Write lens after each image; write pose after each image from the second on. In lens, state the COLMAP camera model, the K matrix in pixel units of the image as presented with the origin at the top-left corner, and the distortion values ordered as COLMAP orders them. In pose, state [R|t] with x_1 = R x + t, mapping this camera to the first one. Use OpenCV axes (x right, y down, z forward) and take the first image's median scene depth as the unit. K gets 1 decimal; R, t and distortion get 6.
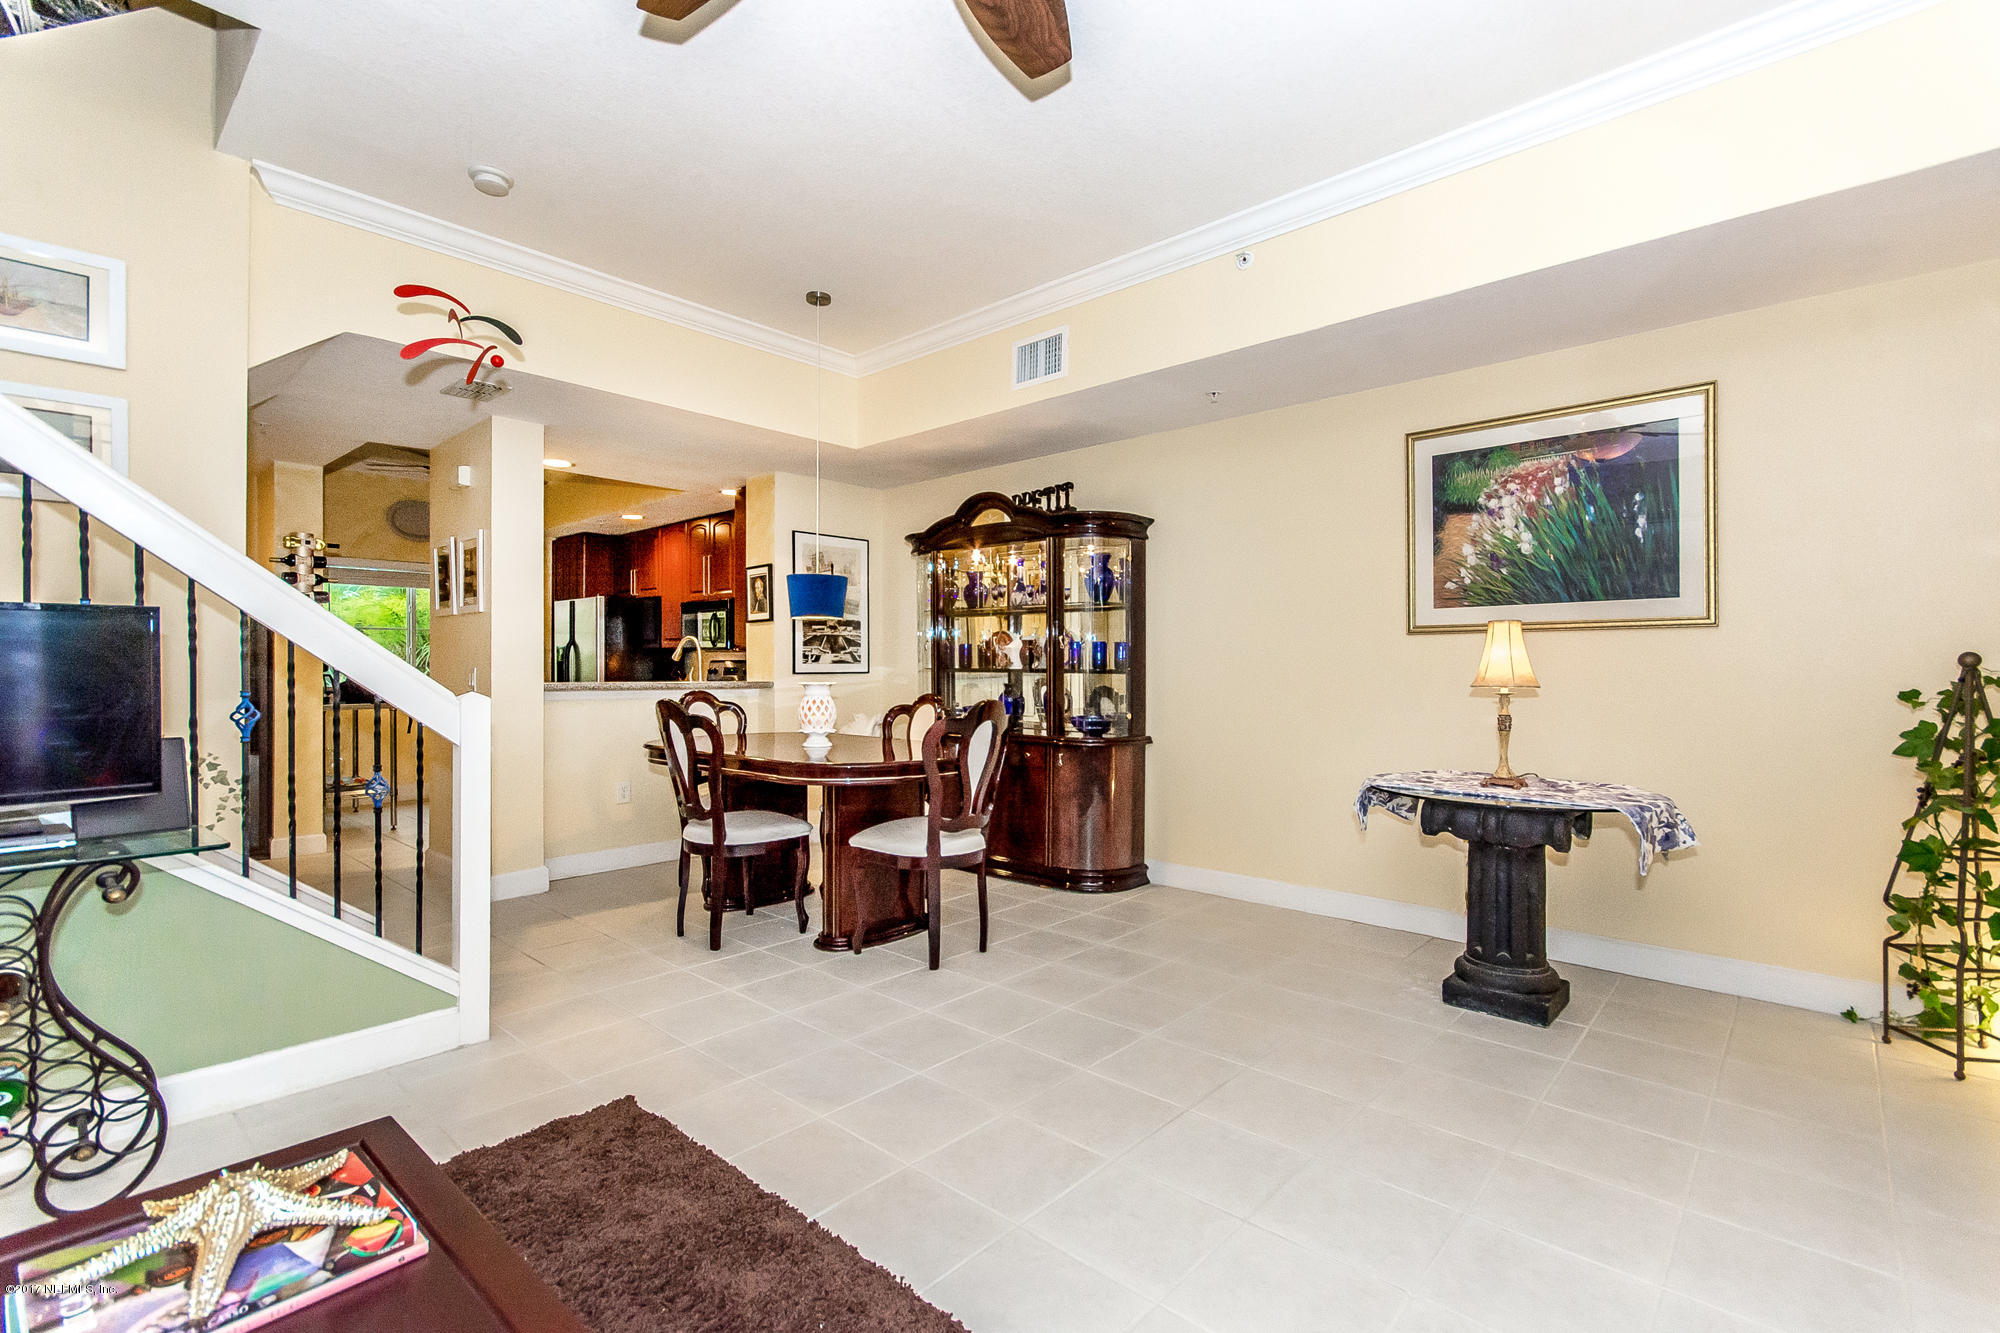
lens RADIAL K [[894.0, 0, 1000.0], [0, 894.0, 666.5], [0, 0, 1]] dist [-0.000321, -0.000086]
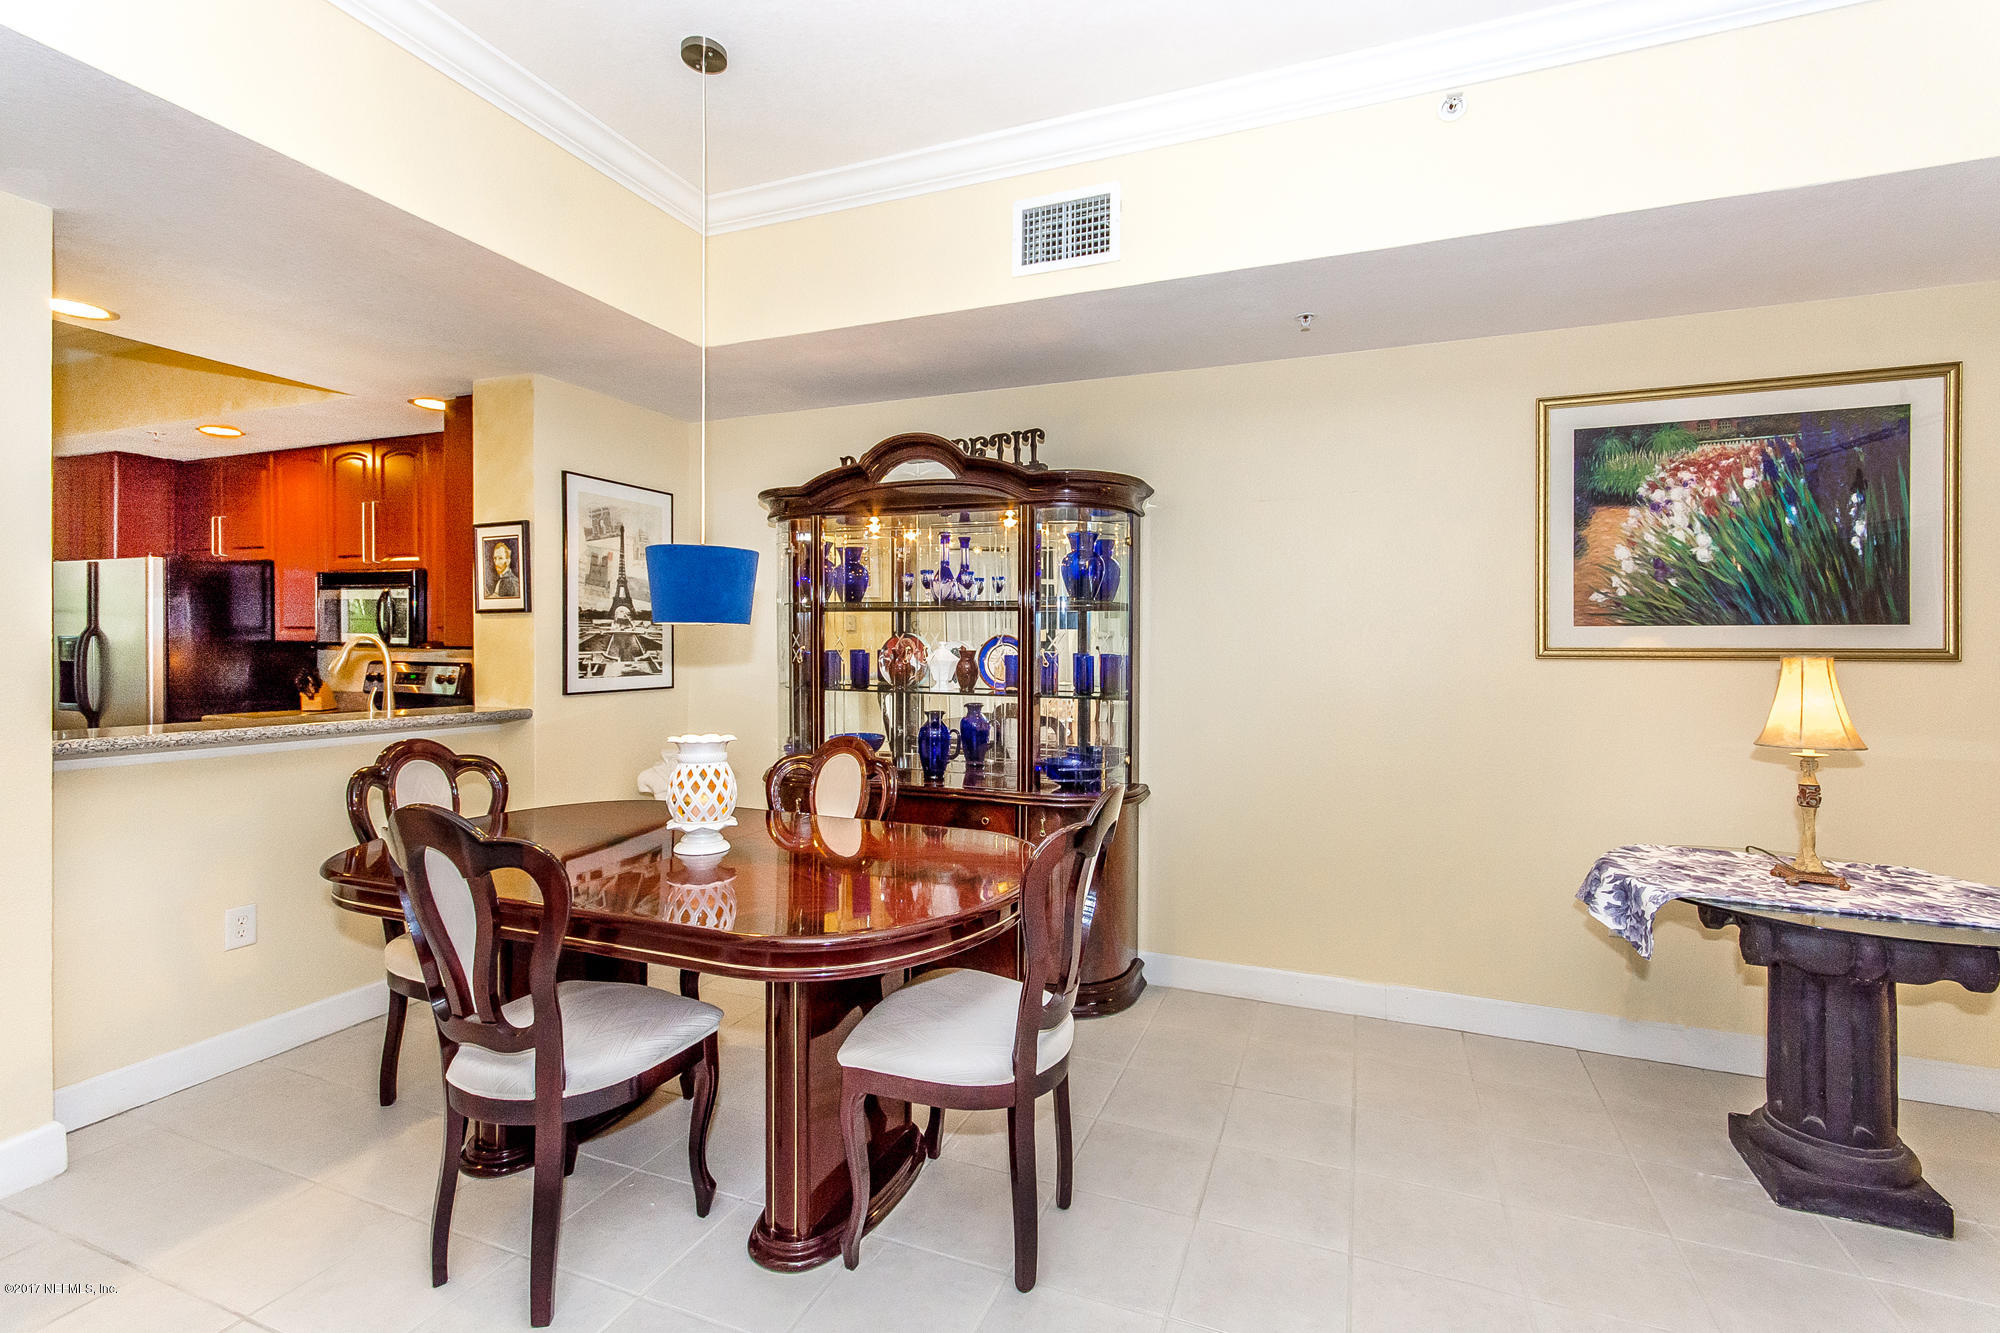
lens RADIAL K [[876.4, 0, 1004.1], [0, 876.4, 647.7], [0, 0, 1]] dist [0.004710, 0.000656]
pose [[0.932044, 0.001867, 0.362340, -0.202919], [-0.004831, 0.999962, 0.007276, -0.038951], [-0.362312, -0.008533, 0.932018, 0.370095]]
